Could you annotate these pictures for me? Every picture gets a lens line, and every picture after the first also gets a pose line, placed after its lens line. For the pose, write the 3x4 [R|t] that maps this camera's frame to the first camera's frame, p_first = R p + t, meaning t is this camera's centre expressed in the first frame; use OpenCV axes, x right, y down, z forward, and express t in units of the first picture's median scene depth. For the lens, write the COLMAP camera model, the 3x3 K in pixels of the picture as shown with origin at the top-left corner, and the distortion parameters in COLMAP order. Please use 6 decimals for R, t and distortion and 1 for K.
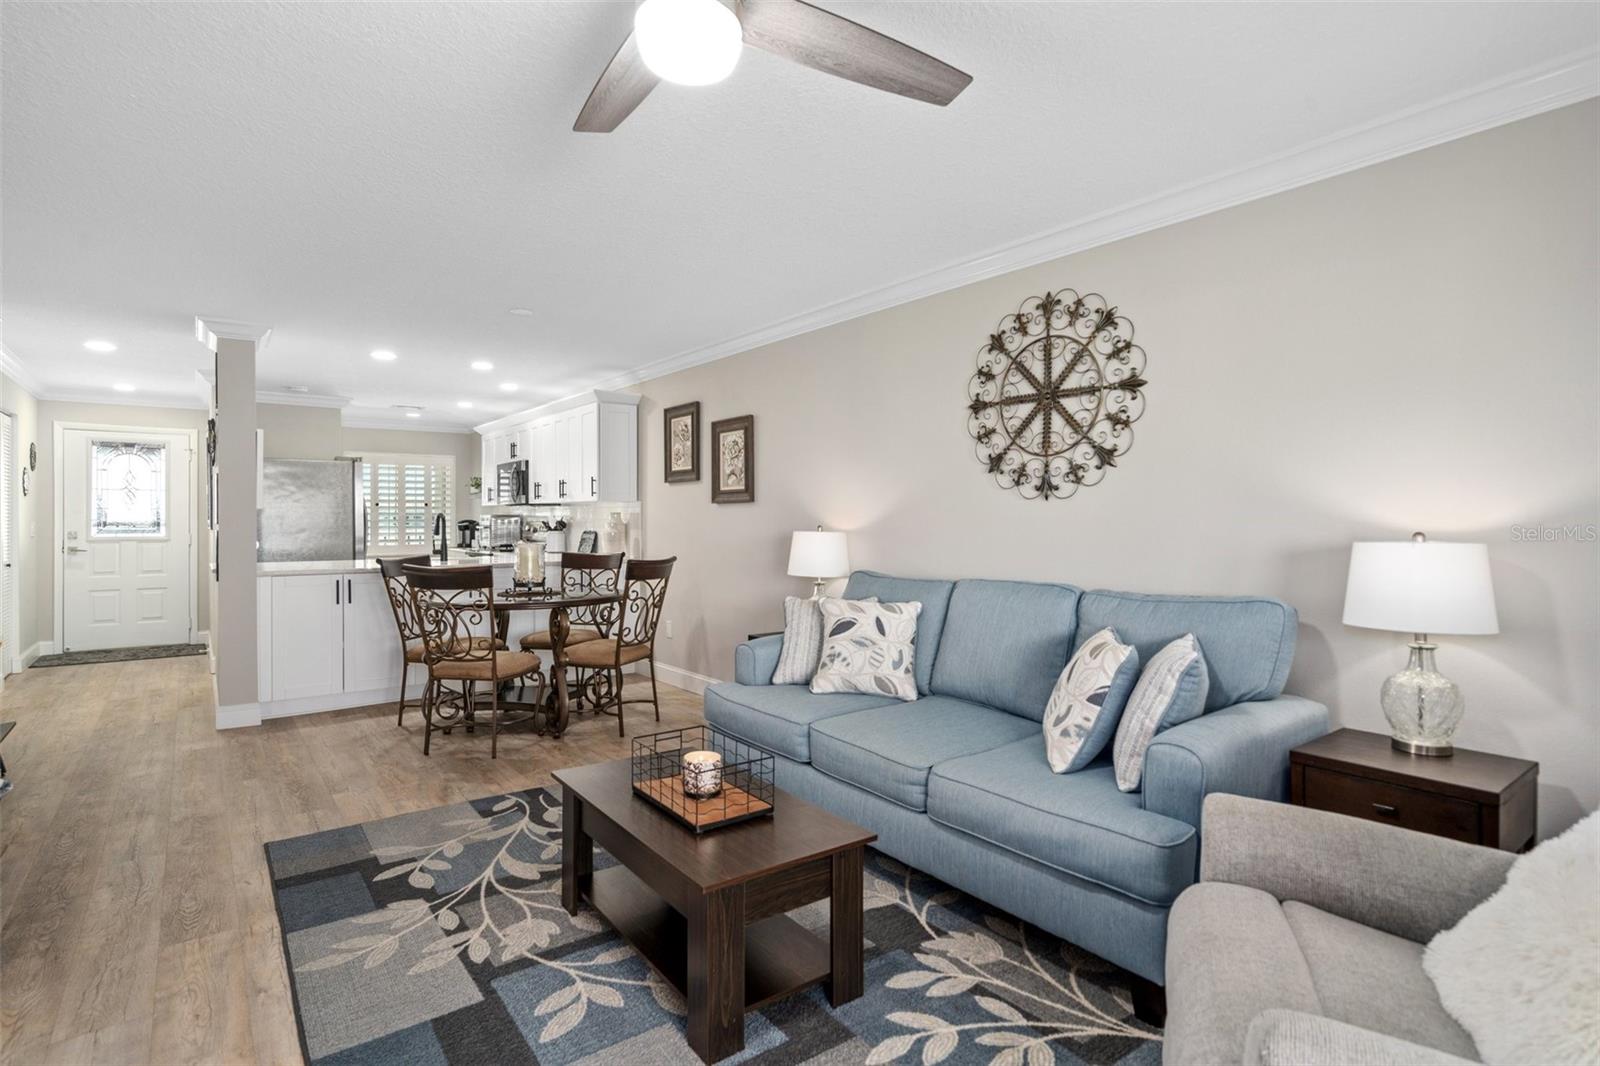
lens RADIAL K [[812.7, 0, 798.9], [0, 812.7, 518.0], [0, 0, 1]] dist [0.005827, -0.000890]
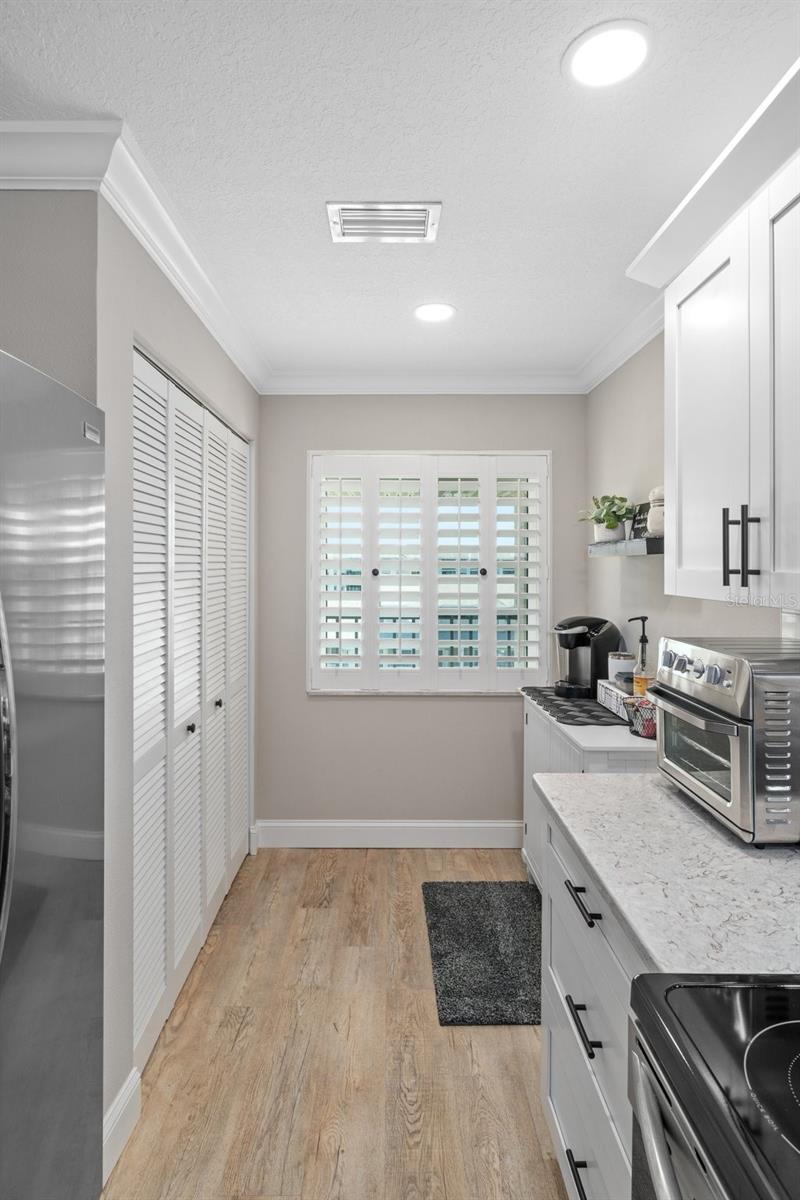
lens RADIAL K [[632.8, 0, 387.0], [0, 632.8, 562.0], [0, 0, 1]] dist [0.002916, 0.001807]
pose [[0.798365, 0.001824, -0.602172, -0.862348], [-0.003562, 0.999992, -0.001694, -0.058687], [0.602164, 0.003497, 0.798365, 2.023798]]
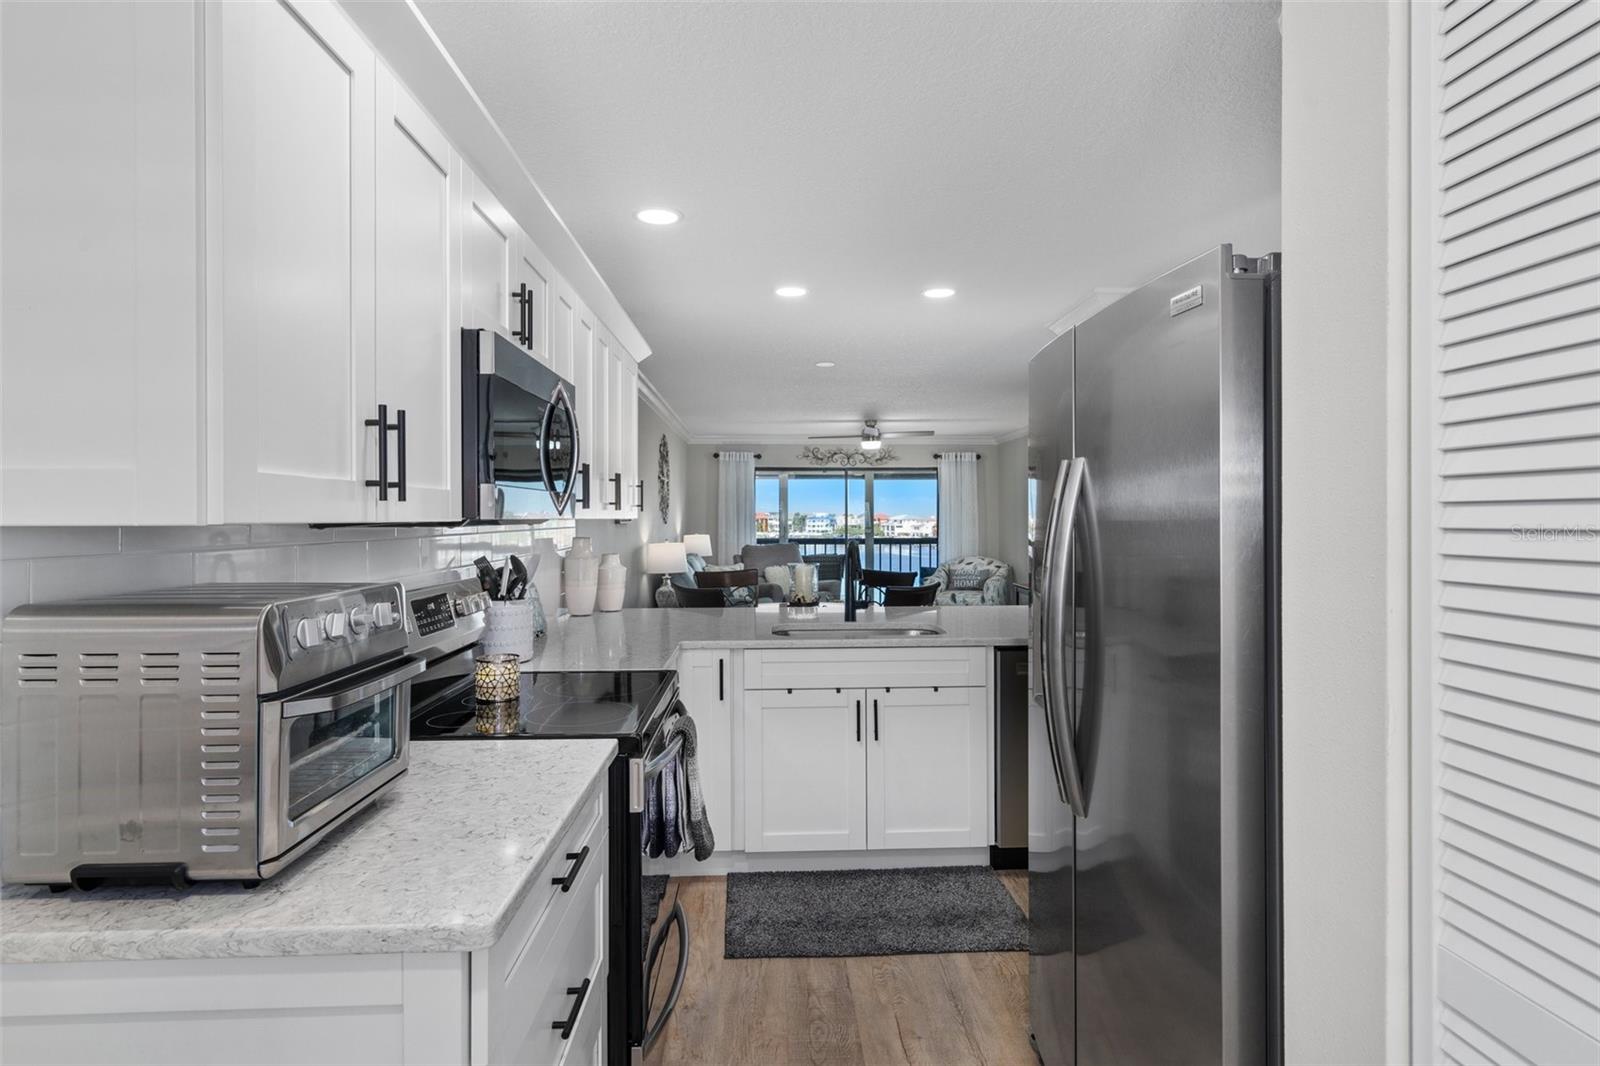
lens RADIAL K [[812.7, 0, 774.2], [0, 812.7, 516.7], [0, 0, 1]] dist [0.005827, -0.000890]
pose [[-0.806848, 0.004495, 0.590741, -1.274877], [0.005325, 0.999986, -0.000336, -0.039002], [-0.590735, 0.002875, -0.806861, 2.597582]]
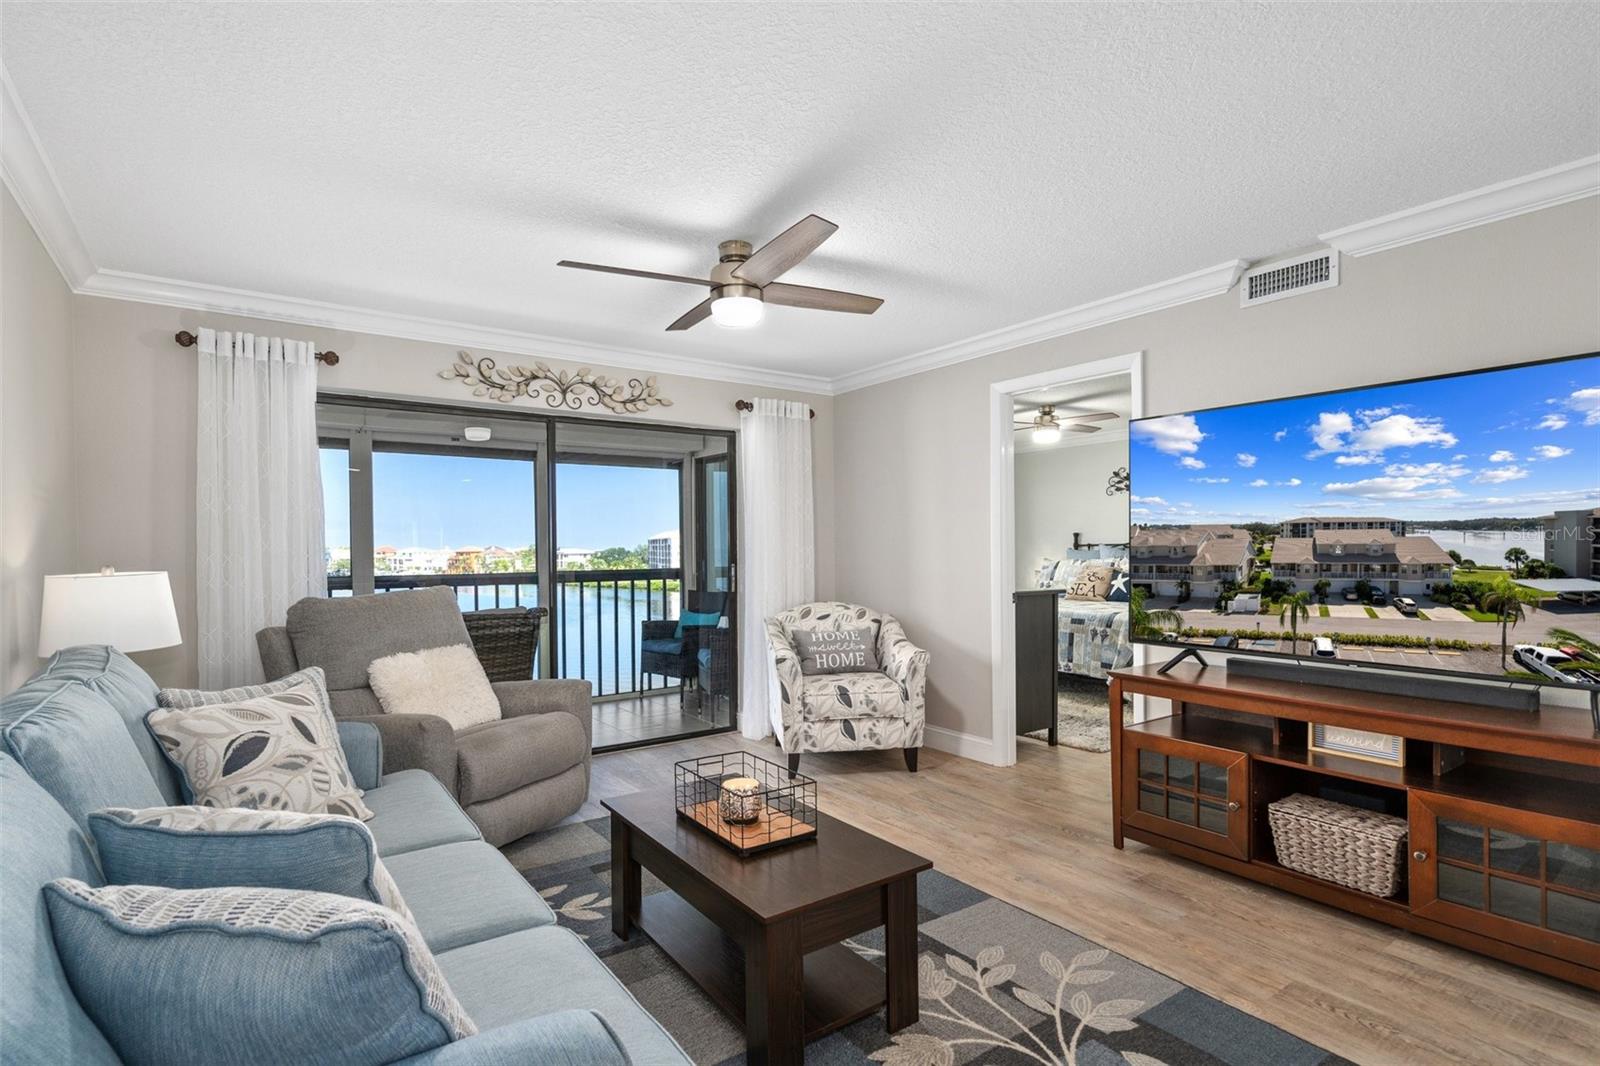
lens RADIAL K [[783.2, 0, 796.1], [0, 783.2, 556.7], [0, 0, 1]] dist [-0.001532, 0.002874]
pose [[-0.999743, 0.010085, 0.020287, -0.138961], [0.010377, 0.999843, 0.014353, 0.000094], [-0.020139, 0.014560, -0.999691, 1.298060]]
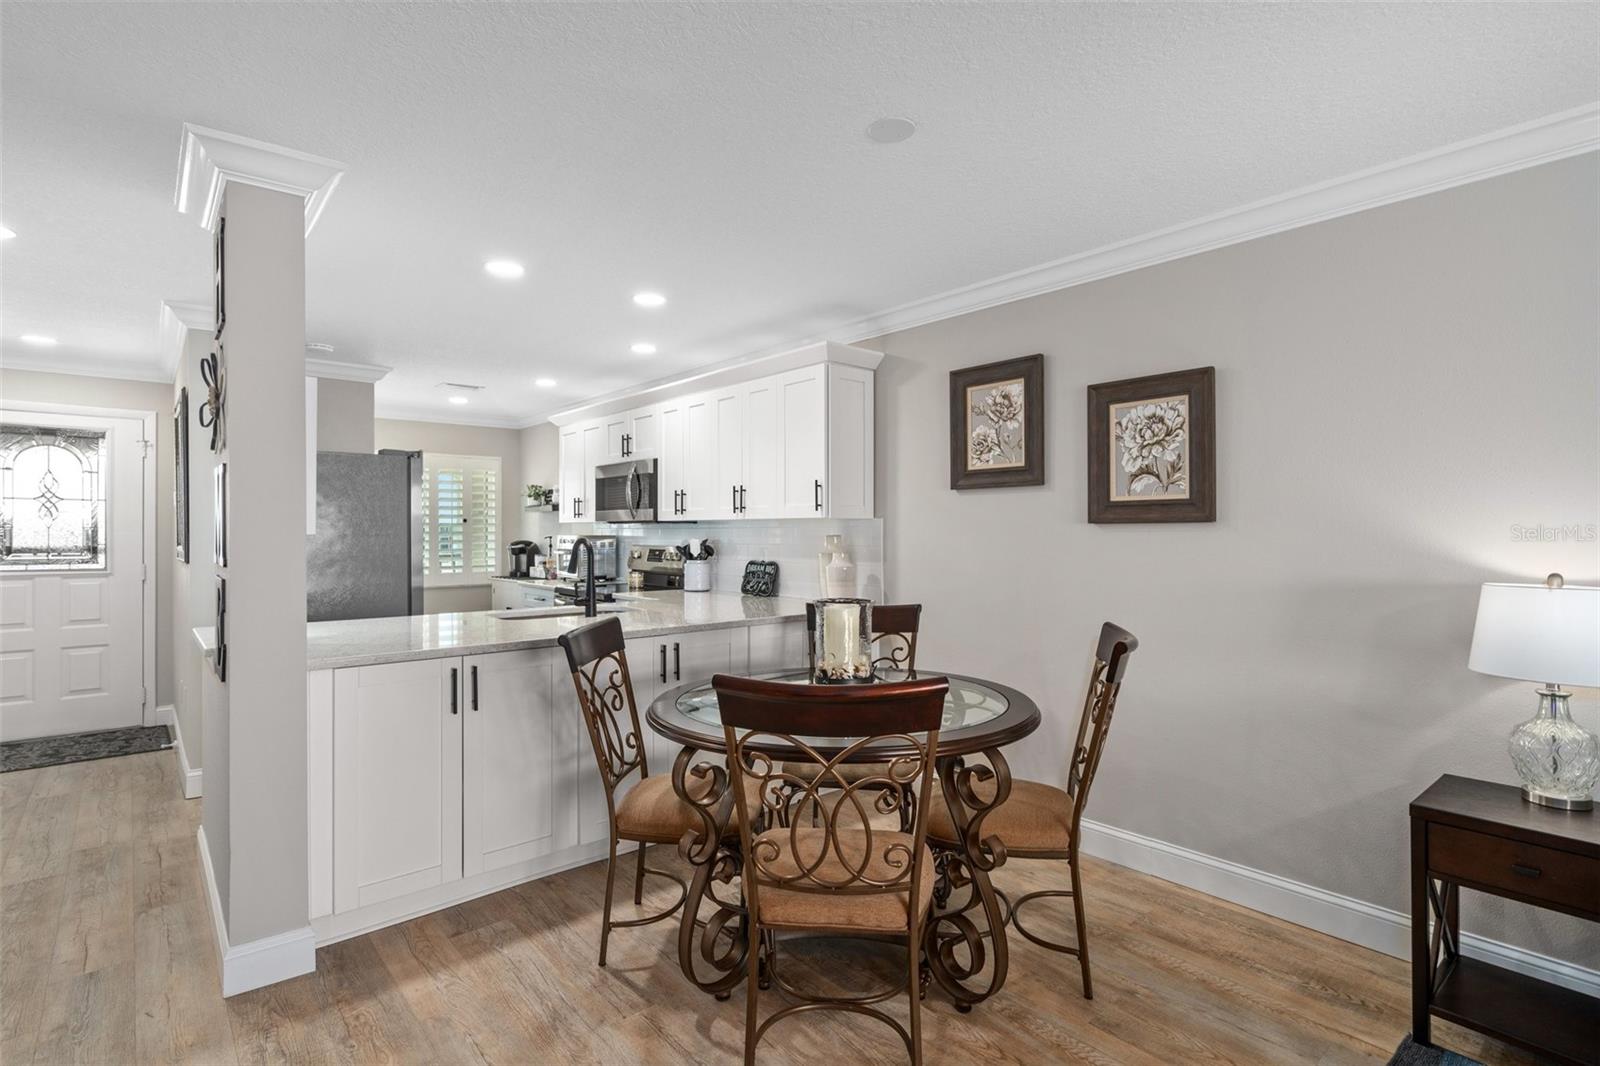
lens RADIAL K [[783.2, 0, 800.0], [0, 783.2, 530.2], [0, 0, 1]] dist [-0.001532, 0.002874]
pose [[0.997680, 0.001050, 0.068064, -0.552411], [-0.000981, 0.999999, -0.001054, -0.019526], [-0.068065, 0.000985, 0.997680, 0.698552]]
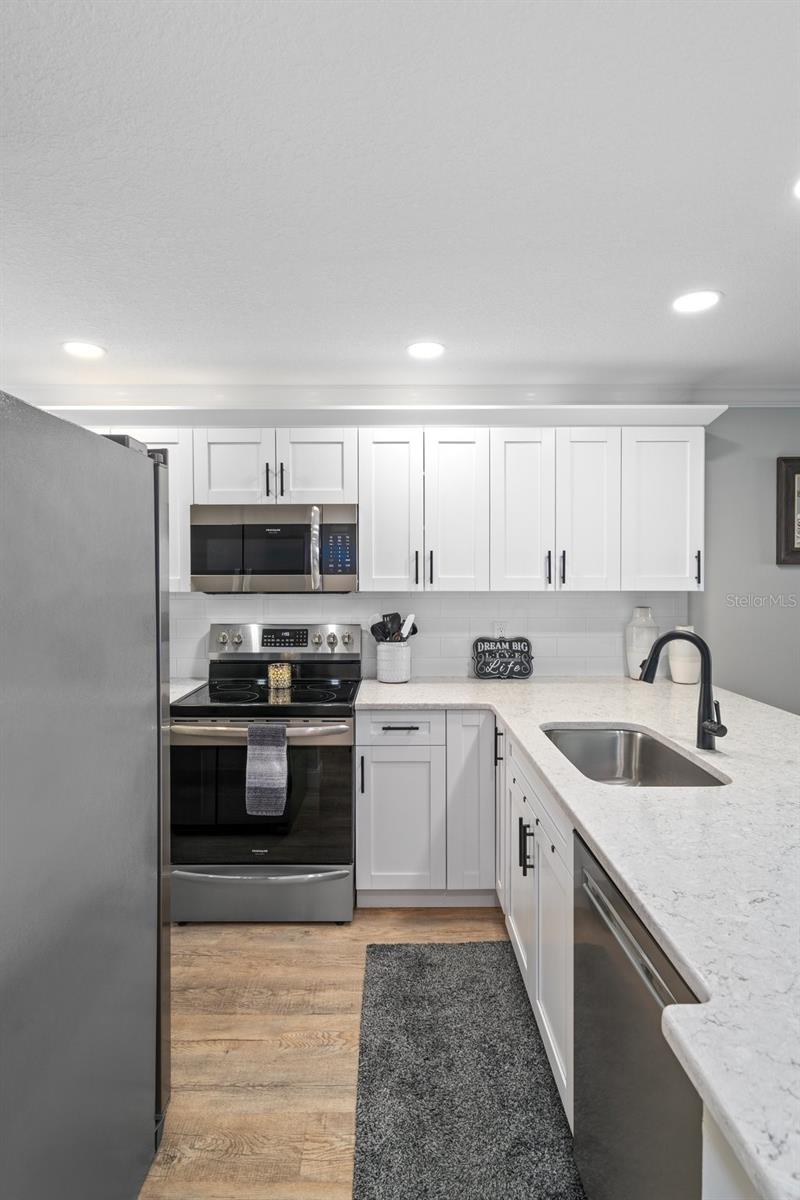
lens RADIAL K [[609.5, 0, 395.5], [0, 609.5, 581.4], [0, 0, 1]] dist [0.005827, -0.000890]
pose [[0.592307, -0.008616, 0.805666, -1.334750], [0.001160, 0.999951, 0.009841, -0.058808], [-0.805711, -0.004895, 0.592288, 1.638676]]
